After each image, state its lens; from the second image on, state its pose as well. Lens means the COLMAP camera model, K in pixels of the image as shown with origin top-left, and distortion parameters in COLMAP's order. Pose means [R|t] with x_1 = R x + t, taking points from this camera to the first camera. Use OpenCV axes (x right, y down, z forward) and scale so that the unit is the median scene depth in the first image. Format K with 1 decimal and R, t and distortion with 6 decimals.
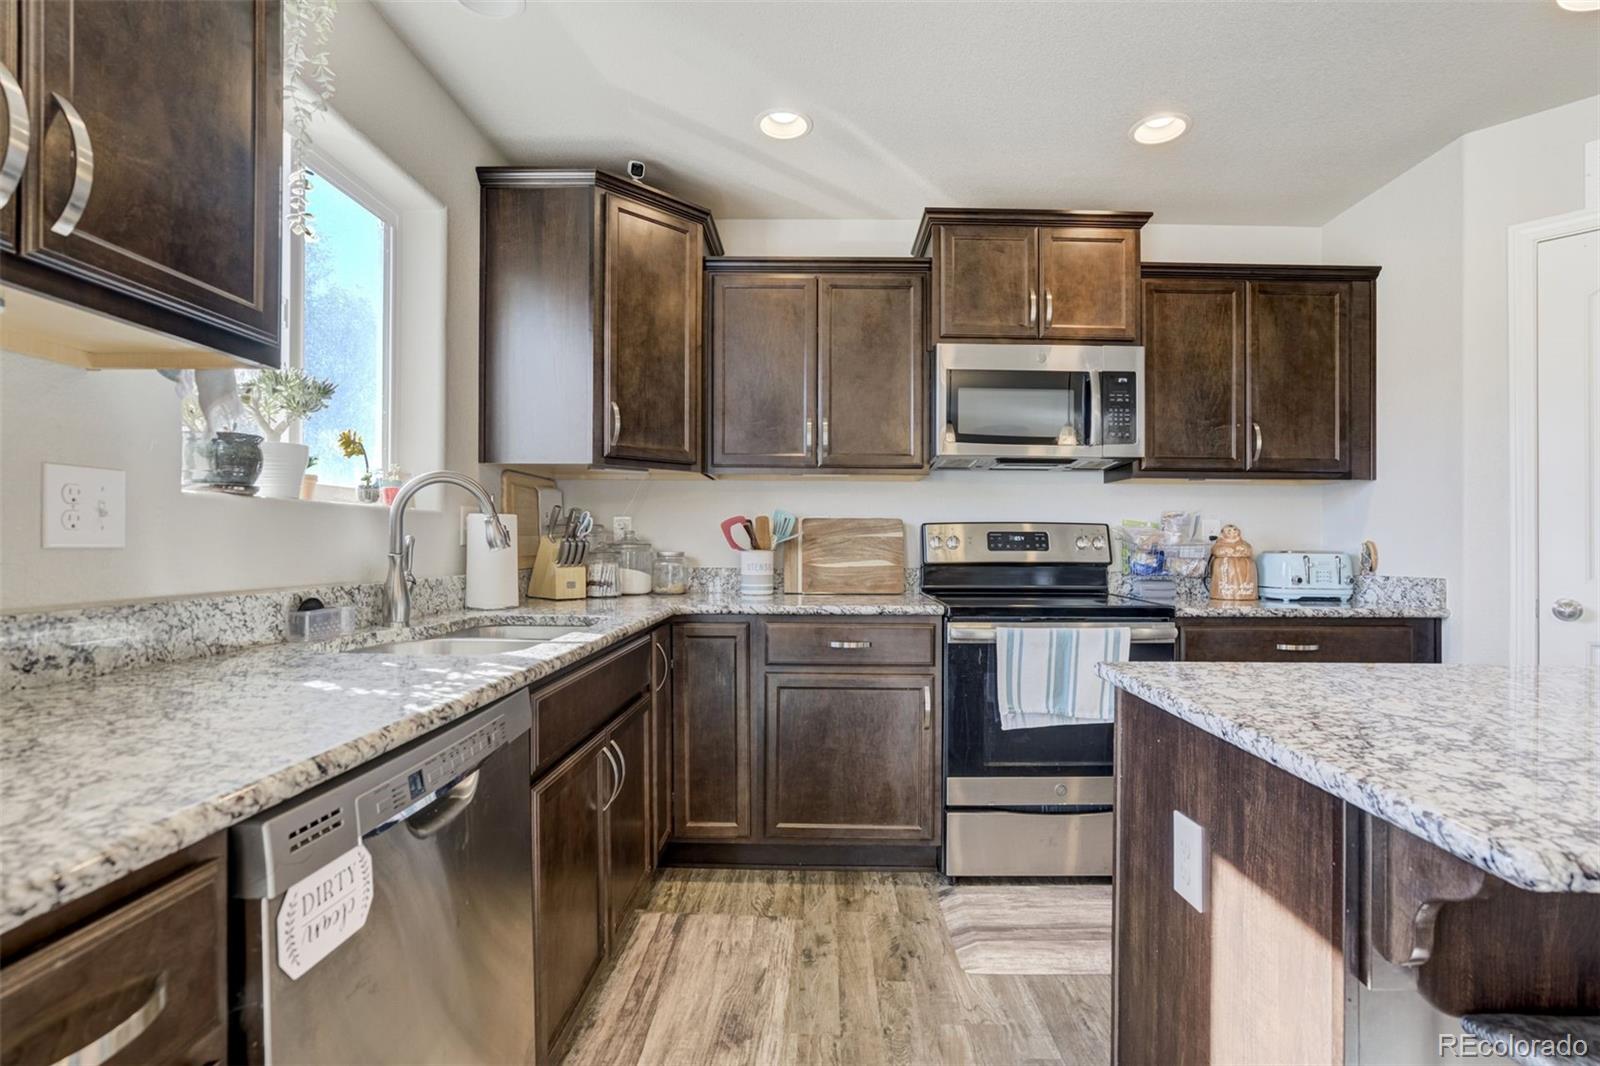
lens RADIAL K [[769.7, 0, 813.4], [0, 769.7, 548.6], [0, 0, 1]] dist [-0.053848, 0.021594]
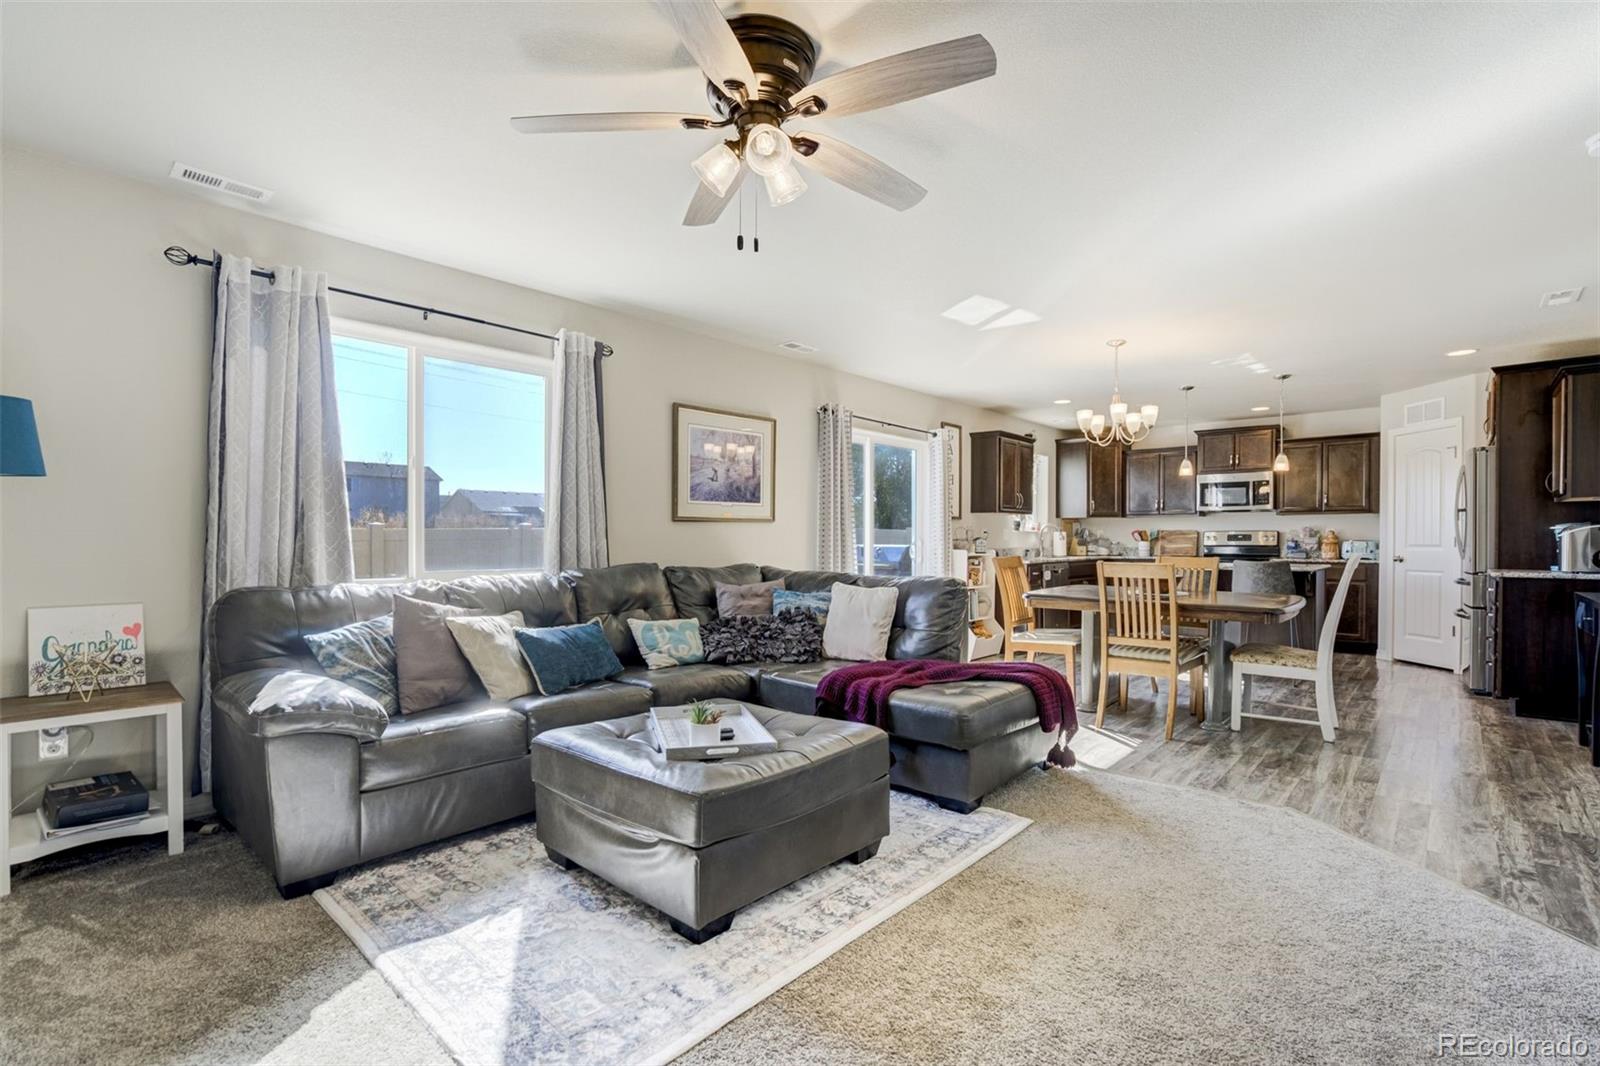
lens RADIAL K [[769.7, 0, 813.4], [0, 769.7, 548.6], [0, 0, 1]] dist [-0.053848, 0.021594]
pose [[0.770691, 0.000820, -0.637209, 0.890513], [0.002937, 0.999984, 0.004839, 0.013765], [0.637203, -0.005601, 0.770676, -2.279390]]
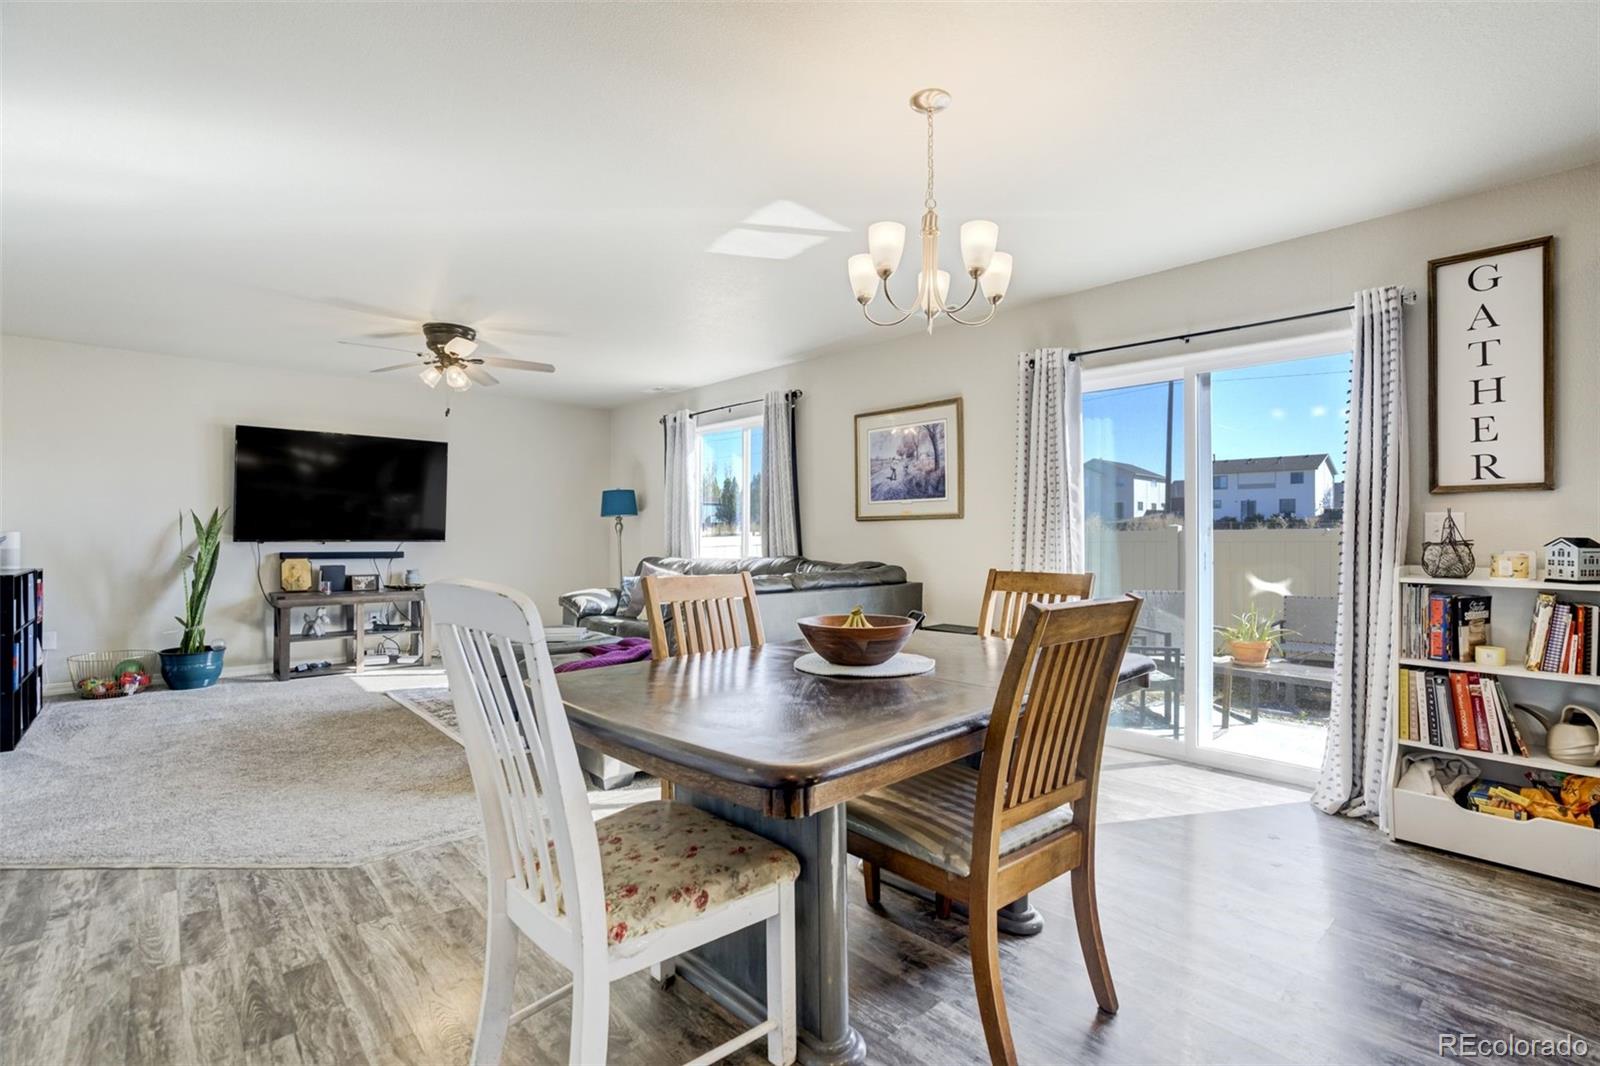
lens RADIAL K [[755.1, 0, 803.7], [0, 755.1, 542.7], [0, 0, 1]] dist [-0.052016, 0.017276]
pose [[-0.738783, -0.006506, -0.673912, 0.922224], [-0.015039, 0.999864, 0.006834, 0.003577], [0.673775, 0.015184, -0.738780, 0.090937]]
